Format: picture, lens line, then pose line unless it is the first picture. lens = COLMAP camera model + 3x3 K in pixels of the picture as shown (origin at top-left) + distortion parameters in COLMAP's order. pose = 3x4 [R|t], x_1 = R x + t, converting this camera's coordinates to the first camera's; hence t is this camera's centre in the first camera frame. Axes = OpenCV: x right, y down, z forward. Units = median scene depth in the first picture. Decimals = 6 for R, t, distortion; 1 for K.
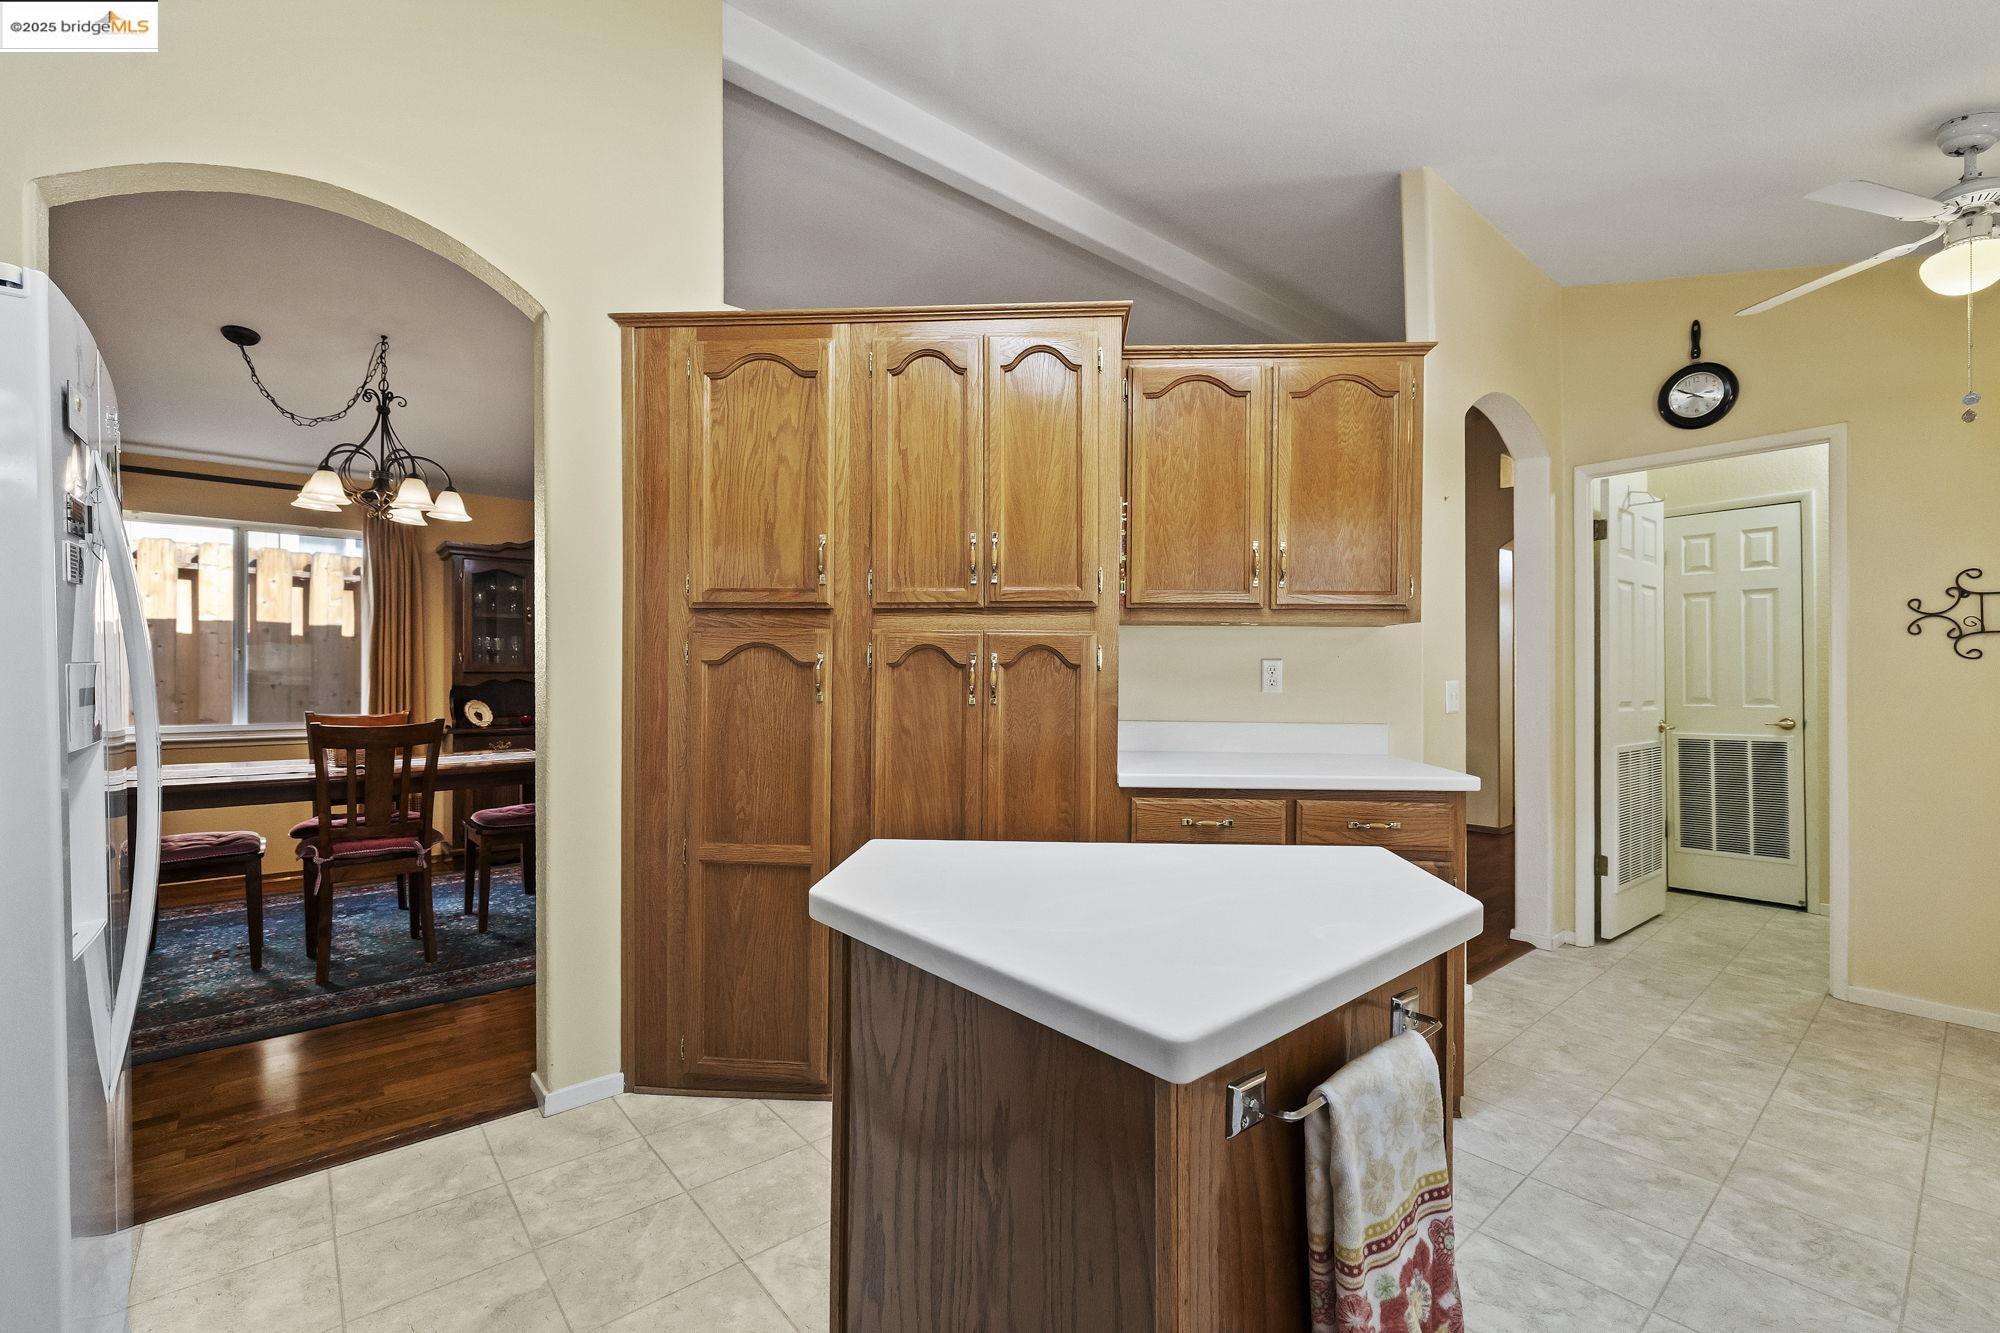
lens RADIAL K [[850.7, 0, 1024.1], [0, 850.7, 671.3], [0, 0, 1]] dist [0.000732, 0.000234]
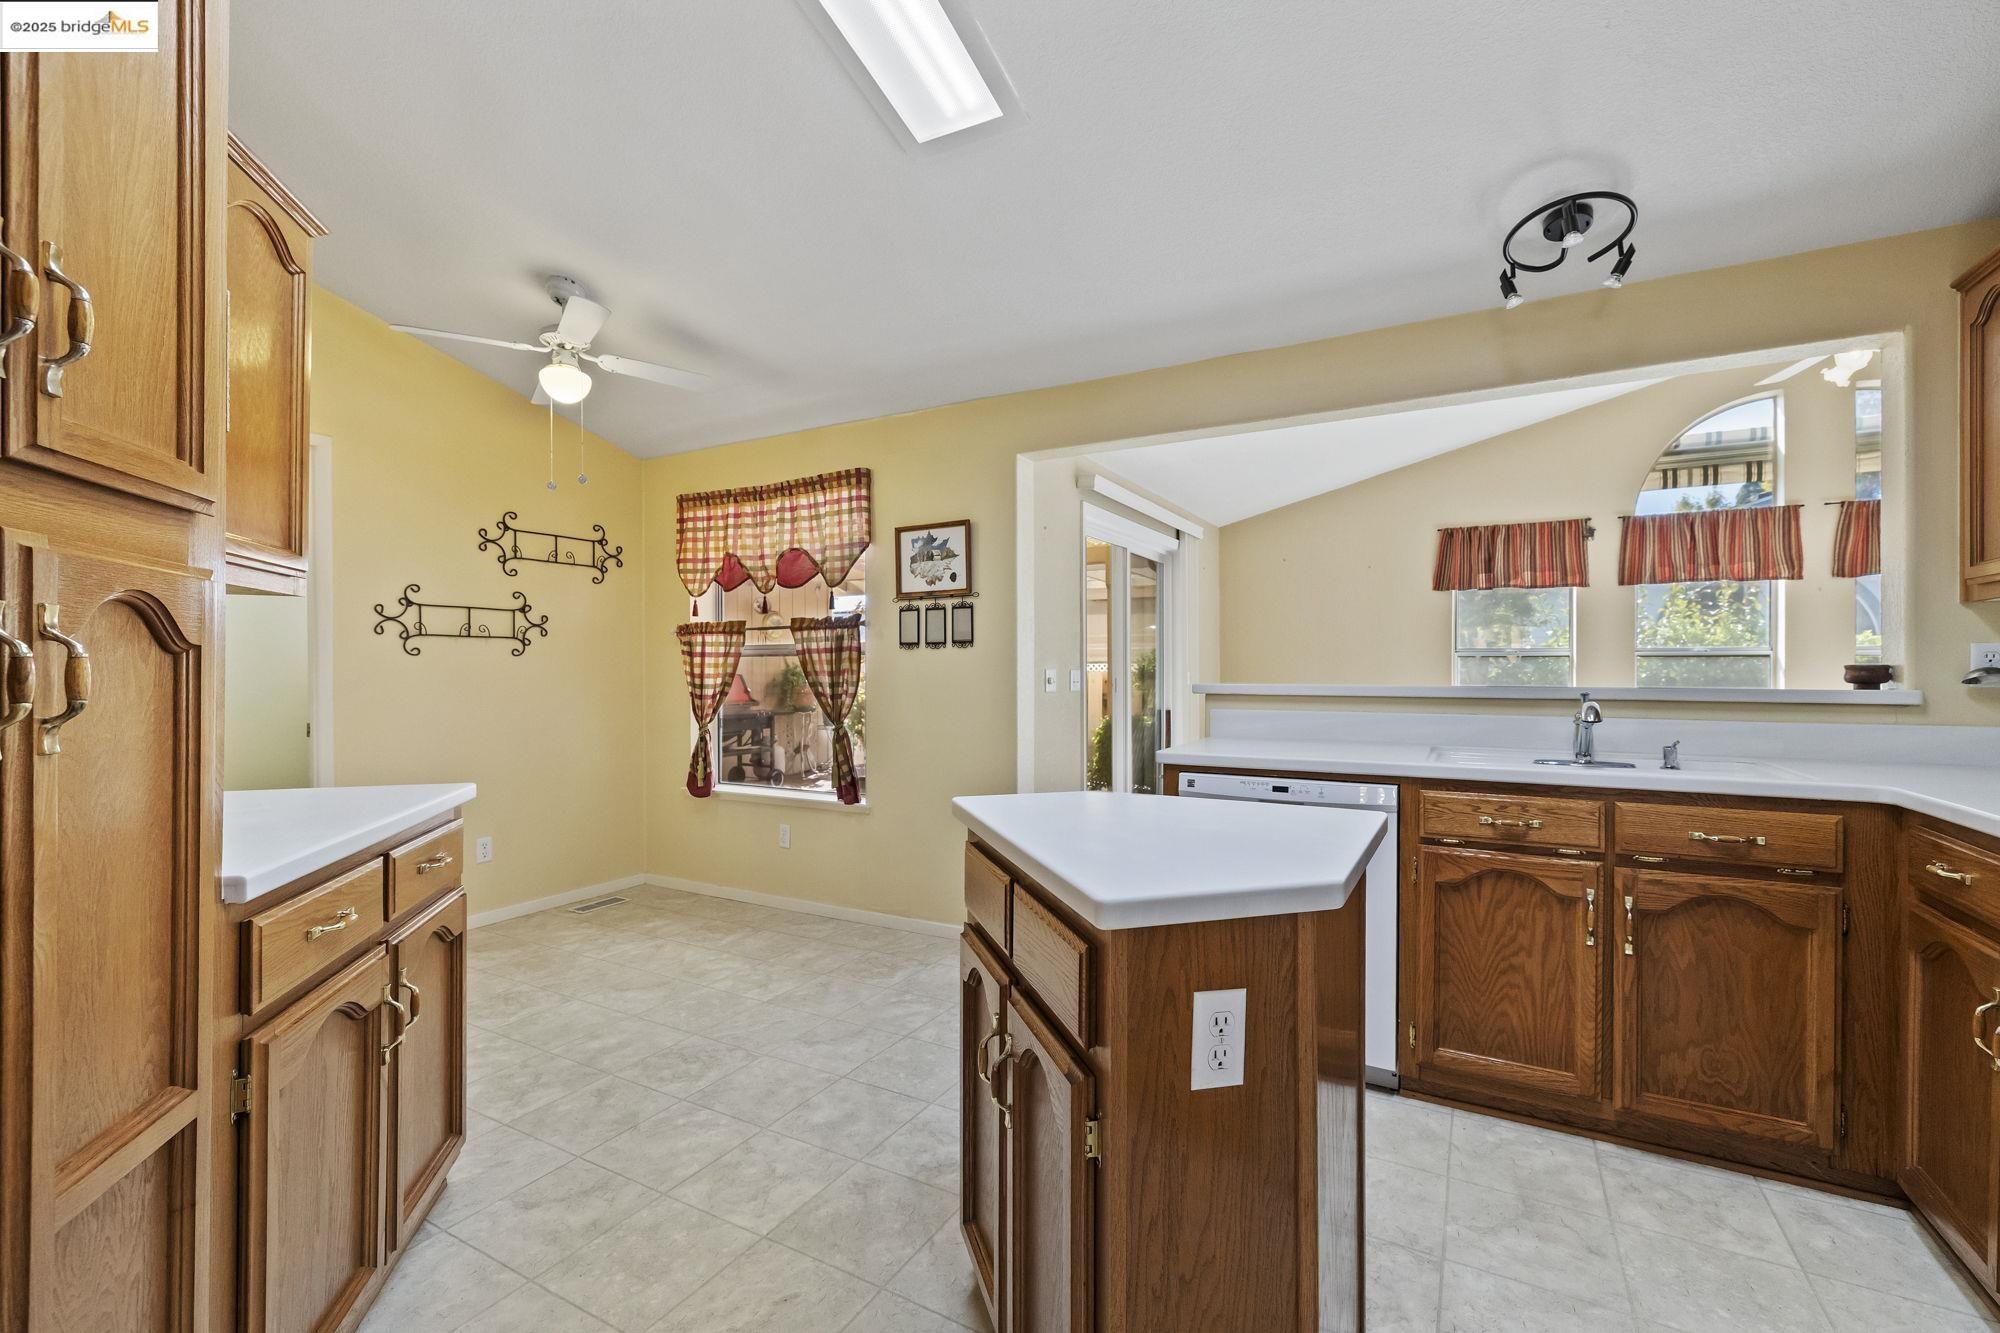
lens RADIAL K [[846.1, 0, 995.1], [0, 846.1, 672.5], [0, 0, 1]] dist [0.001581, 0.000337]
pose [[-0.329754, -0.005984, 0.944048, -0.371553], [0.001351, 0.999976, 0.006811, 0.003662], [-0.944066, 0.003521, -0.329738, 0.606049]]
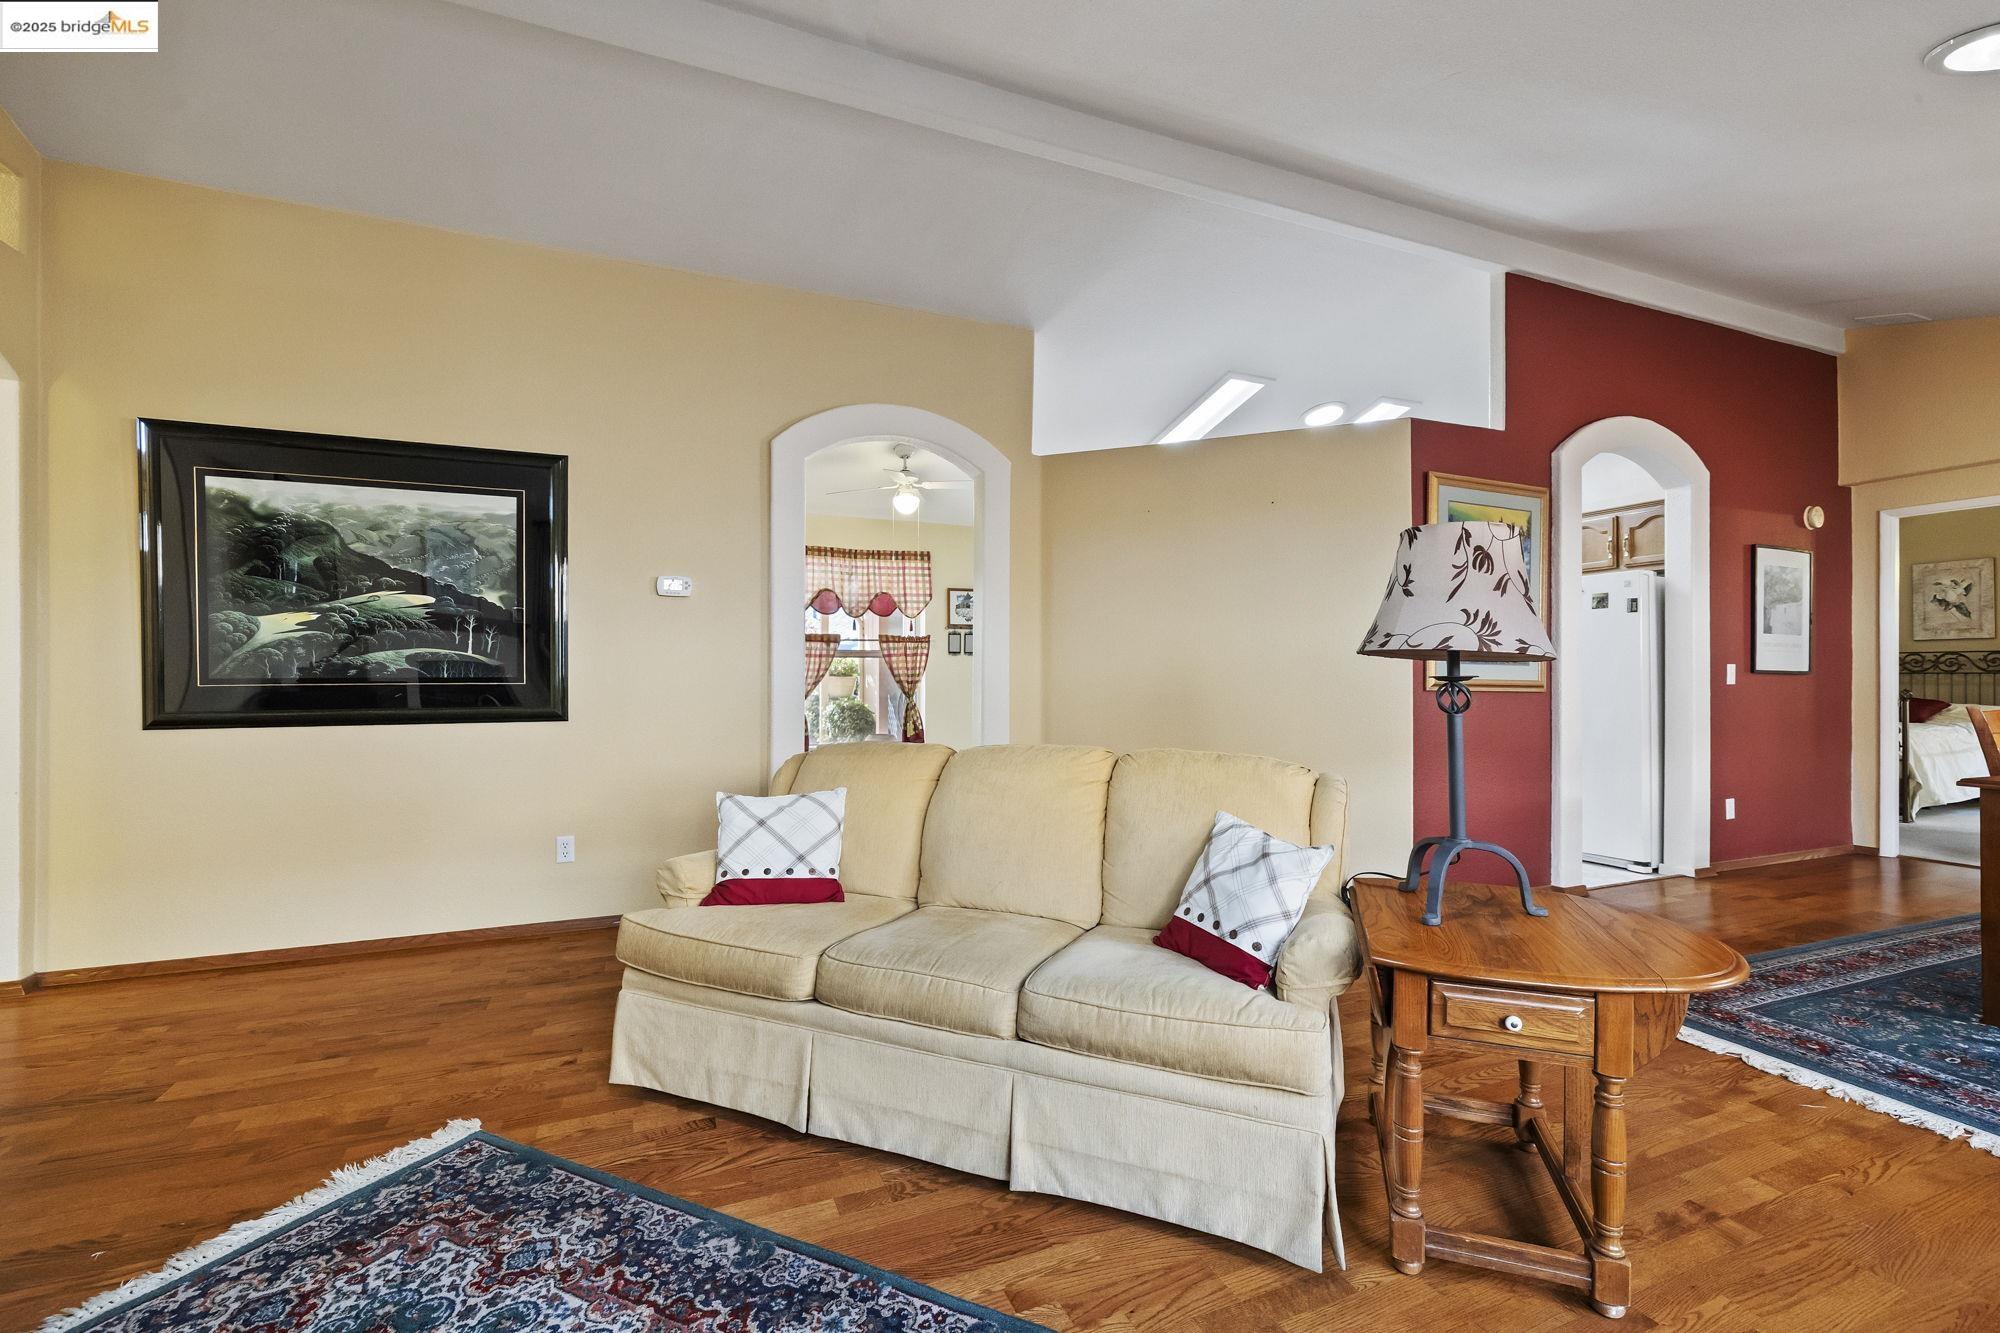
lens RADIAL K [[849.3, 0, 1005.9], [0, 849.3, 664.9], [0, 0, 1]] dist [0.001745, 0.000768]
pose [[-0.948735, -0.002196, 0.316065, 0.019176], [-0.004970, 0.999956, -0.007970, 0.021356], [-0.316033, -0.009132, -0.948704, 2.543435]]
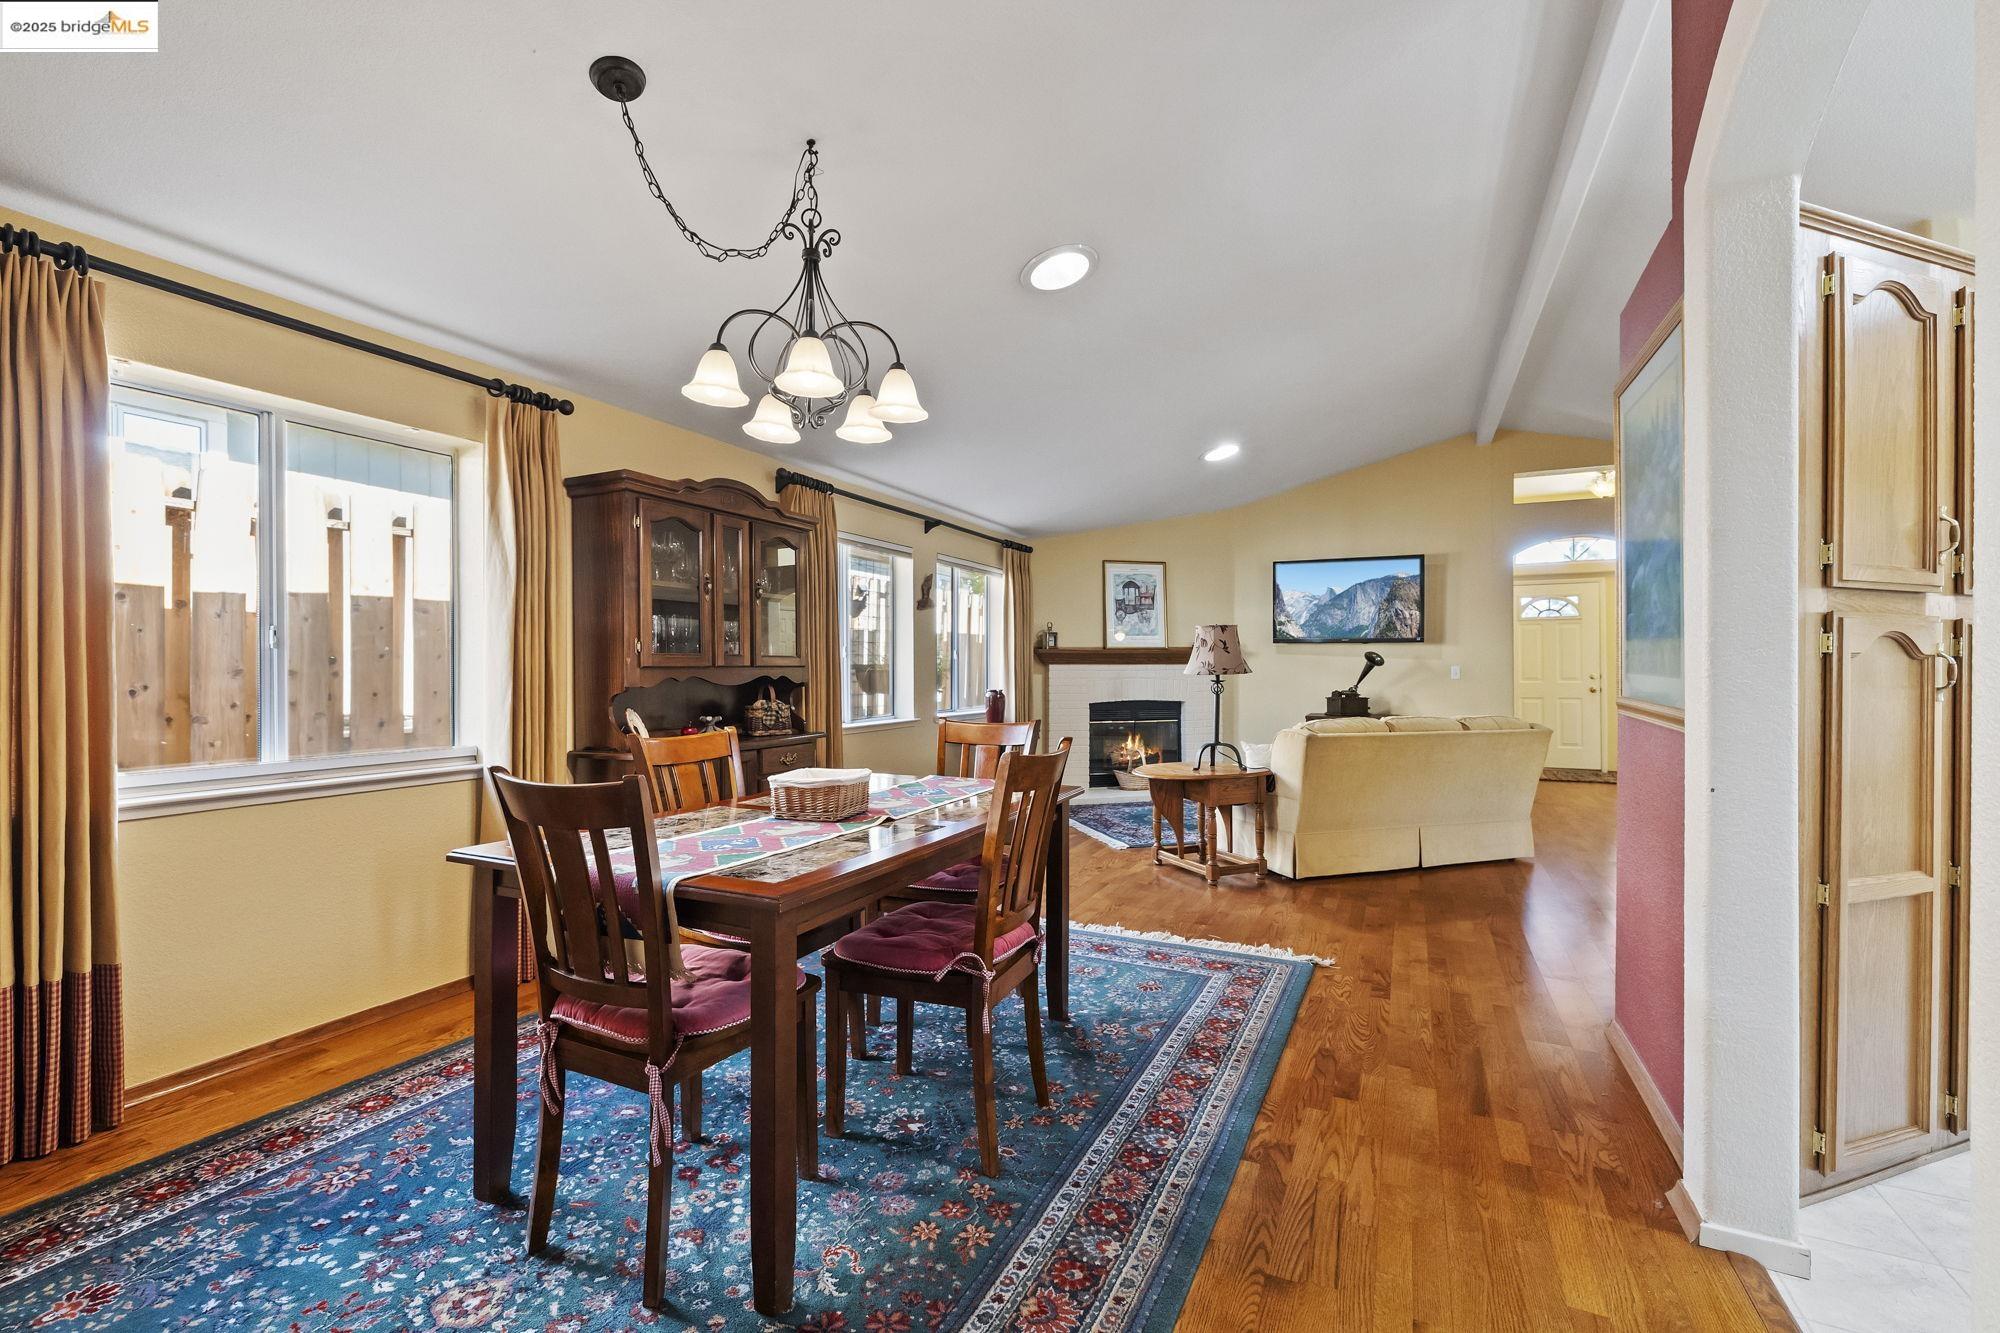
lens RADIAL K [[849.3, 0, 1005.9], [0, 849.3, 664.9], [0, 0, 1]] dist [0.001745, 0.000768]
pose [[0.915816, -0.003809, 0.401581, -1.148064], [0.002123, 0.999987, 0.004643, -0.005764], [-0.401593, -0.003400, 0.915812, 0.469484]]
